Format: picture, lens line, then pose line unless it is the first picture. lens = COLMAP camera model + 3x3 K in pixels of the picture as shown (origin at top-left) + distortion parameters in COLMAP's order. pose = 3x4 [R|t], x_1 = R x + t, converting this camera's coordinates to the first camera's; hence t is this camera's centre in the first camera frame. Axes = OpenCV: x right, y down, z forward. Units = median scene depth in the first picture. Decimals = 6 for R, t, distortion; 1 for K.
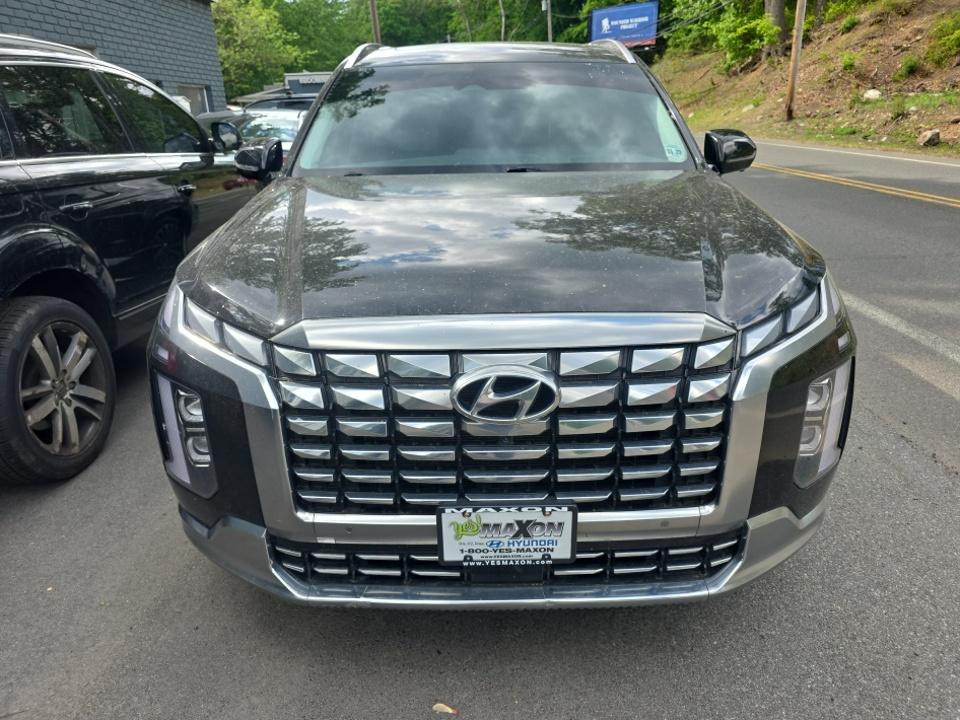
lens RADIAL K [[653.1, 0, 480.0], [0, 653.1, 360.0], [0, 0, 1]] dist [0.009428, -0.023118]
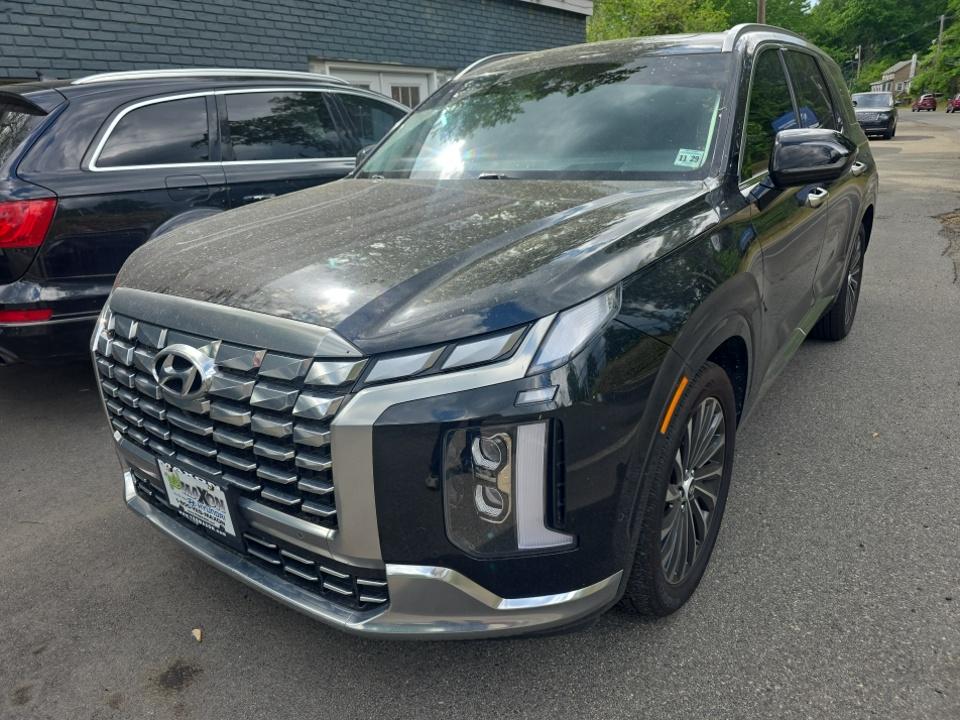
lens RADIAL K [[653.1, 0, 480.0], [0, 653.1, 360.0], [0, 0, 1]] dist [0.009428, -0.023118]
pose [[0.808289, 0.172027, -0.563094, 0.161391], [-0.173875, 0.983453, 0.050860, -0.016988], [0.562526, 0.056799, 0.824826, 0.051320]]
